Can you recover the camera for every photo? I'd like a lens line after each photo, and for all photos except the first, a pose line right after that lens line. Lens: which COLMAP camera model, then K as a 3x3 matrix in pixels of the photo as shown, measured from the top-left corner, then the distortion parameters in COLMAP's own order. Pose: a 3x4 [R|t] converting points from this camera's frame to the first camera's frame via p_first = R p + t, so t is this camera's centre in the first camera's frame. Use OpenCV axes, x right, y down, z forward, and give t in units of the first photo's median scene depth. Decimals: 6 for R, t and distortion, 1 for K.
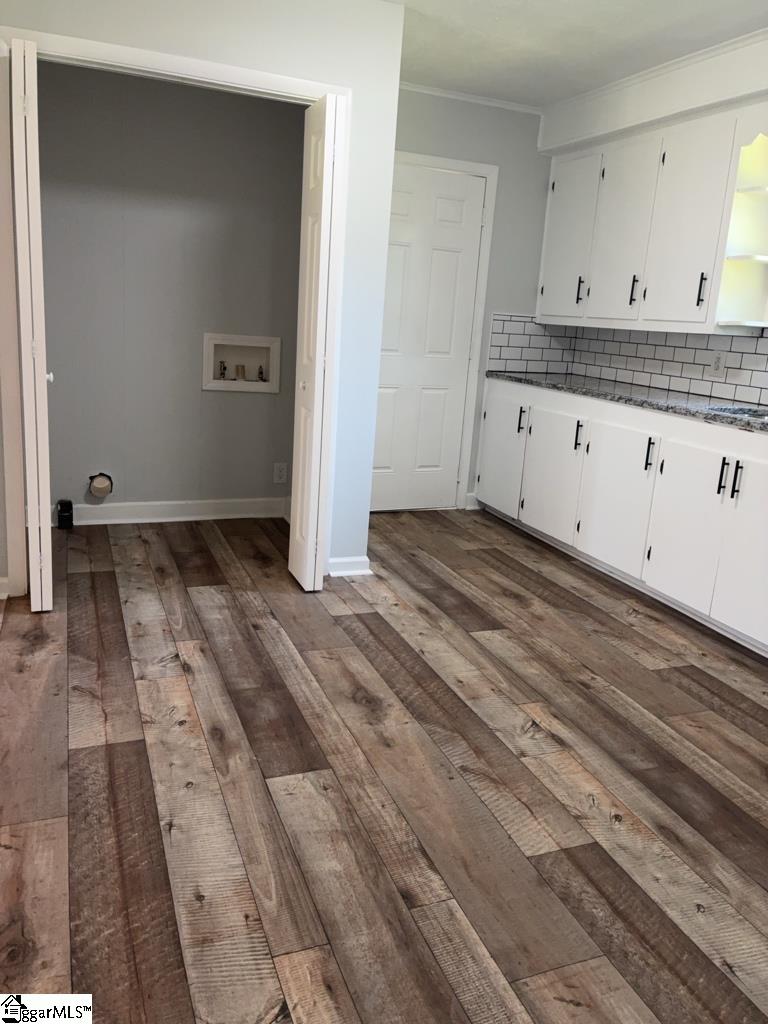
lens RADIAL K [[779.4, 0, 379.2], [0, 779.4, 498.1], [0, 0, 1]] dist [0.023221, -0.020865]
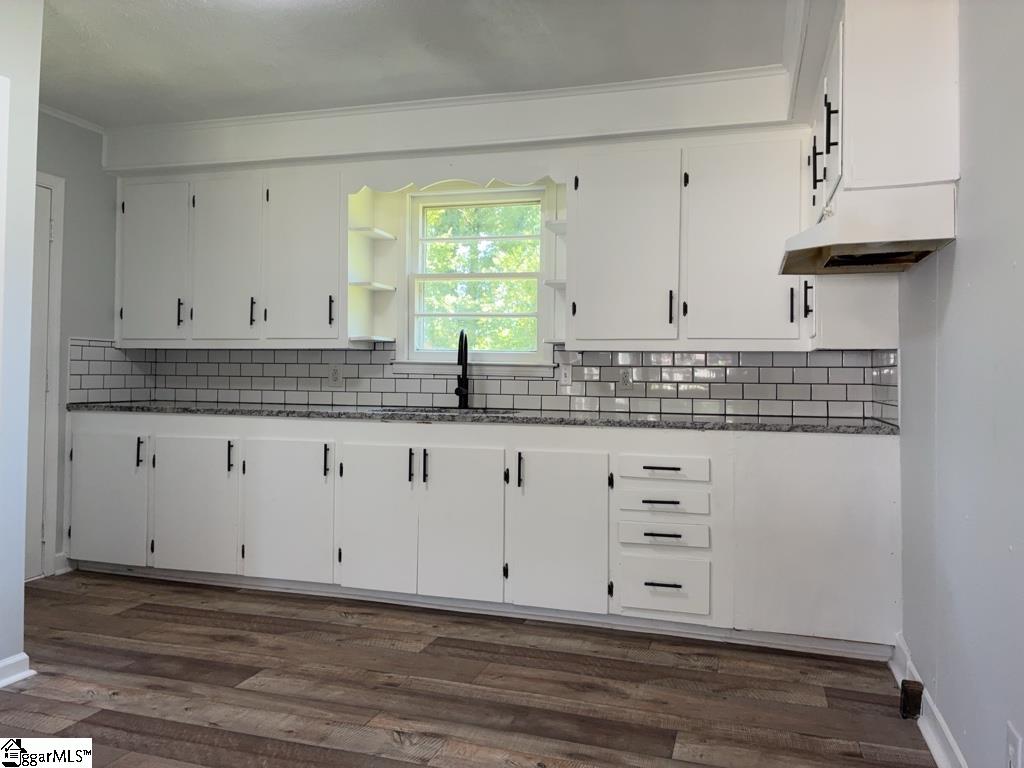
lens RADIAL K [[779.4, 0, 521.2], [0, 779.4, 368.2], [0, 0, 1]] dist [0.023221, -0.020865]
pose [[0.620459, -0.051103, 0.782572, -0.360551], [0.208304, 0.972770, -0.101629, -0.017590], [-0.756069, 0.226070, 0.614209, 0.149320]]
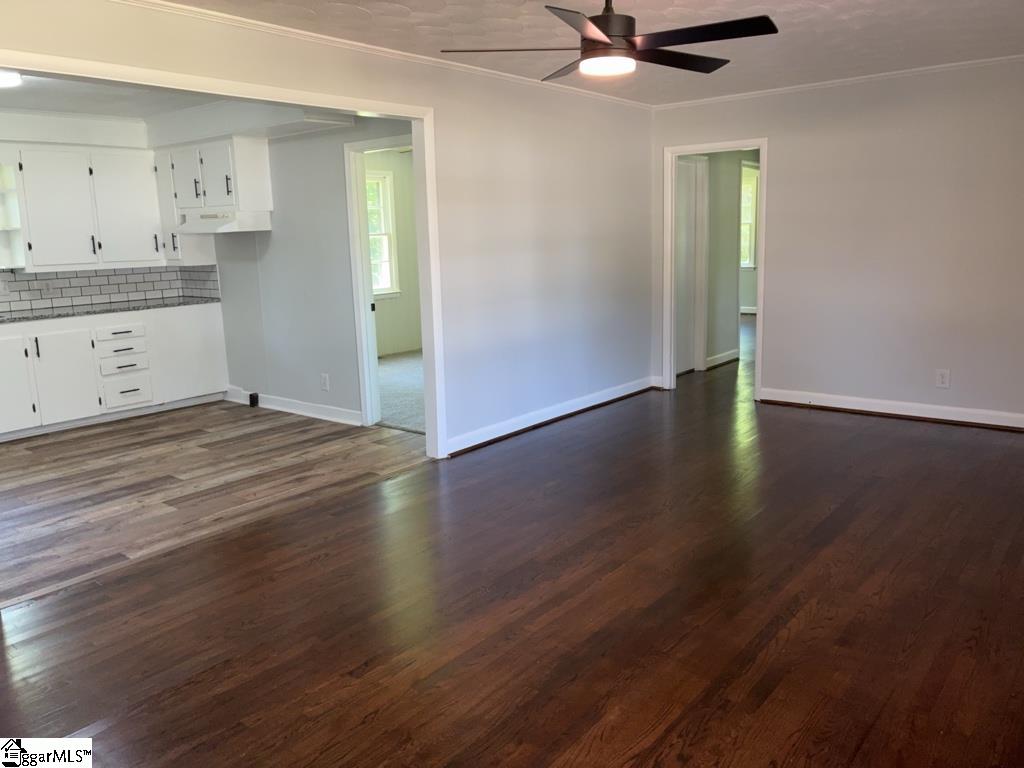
lens RADIAL K [[779.4, 0, 513.6], [0, 779.4, 385.3], [0, 0, 1]] dist [0.023221, -0.020865]
pose [[-0.483974, -0.222273, 0.846383, -1.714955], [0.198763, 0.914002, 0.353686, -0.354941], [-0.852211, 0.339404, -0.398173, 0.680535]]
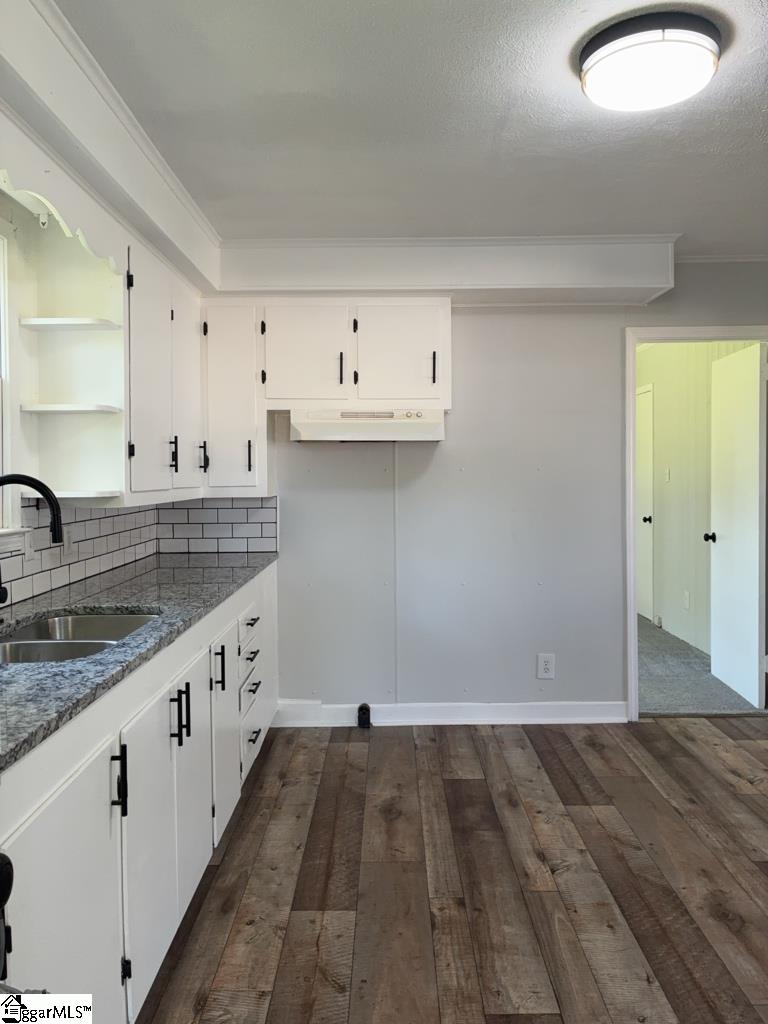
lens RADIAL K [[779.4, 0, 376.7], [0, 779.4, 508.8], [0, 0, 1]] dist [0.023221, -0.020865]
pose [[-0.924366, -0.077867, 0.373476, 0.049624], [0.034460, 0.957906, 0.285007, -0.402674], [-0.379947, 0.276320, -0.882772, 1.535490]]
